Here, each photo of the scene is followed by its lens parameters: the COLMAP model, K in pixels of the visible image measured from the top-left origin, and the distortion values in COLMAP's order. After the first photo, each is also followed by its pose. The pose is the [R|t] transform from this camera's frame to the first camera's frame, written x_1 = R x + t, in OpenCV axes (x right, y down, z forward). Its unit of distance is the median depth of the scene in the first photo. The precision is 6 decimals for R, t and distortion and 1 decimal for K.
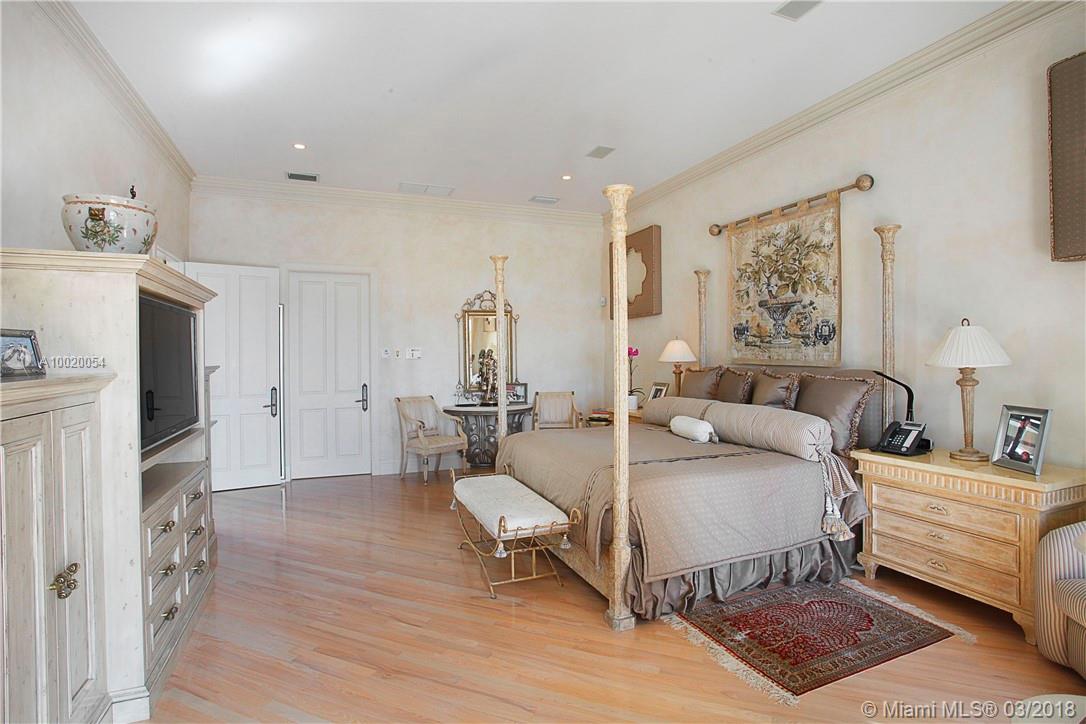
lens RADIAL K [[531.6, 0, 543.1], [0, 531.6, 357.9], [0, 0, 1]] dist [-0.006550, -0.000174]
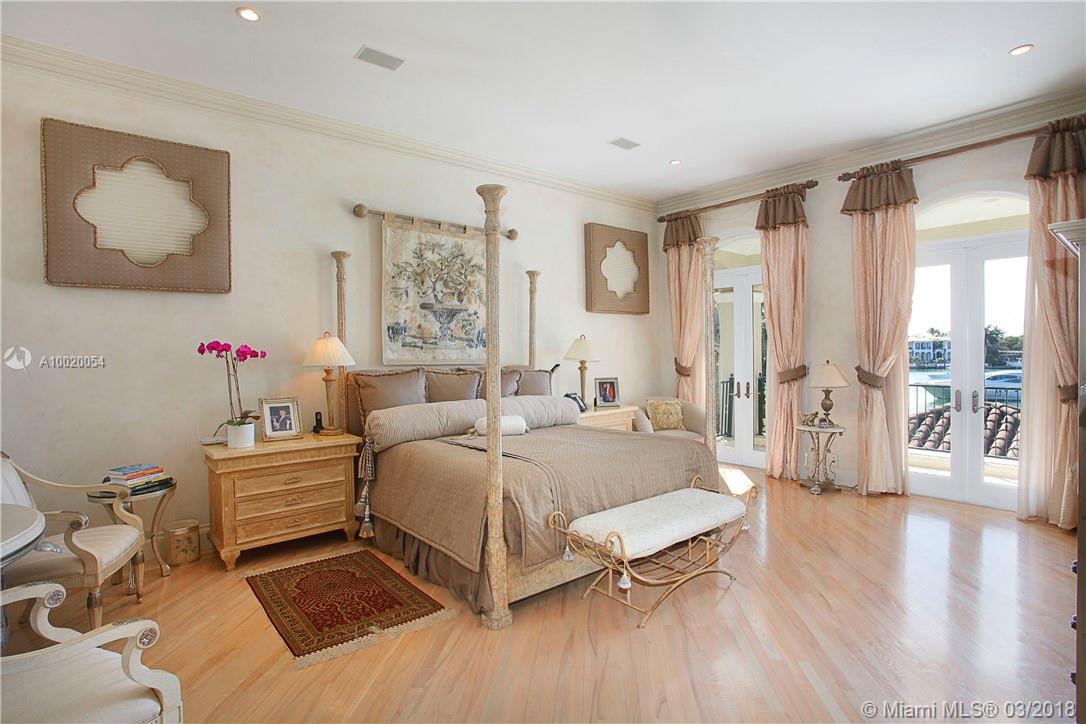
lens RADIAL K [[531.6, 0, 543.5], [0, 531.6, 359.0], [0, 0, 1]] dist [-0.006550, -0.000174]
pose [[-0.271012, -0.001538, 0.962575, -0.674115], [0.017750, 0.999821, 0.006595, -0.001469], [-0.962412, 0.018873, -0.270936, 1.104740]]
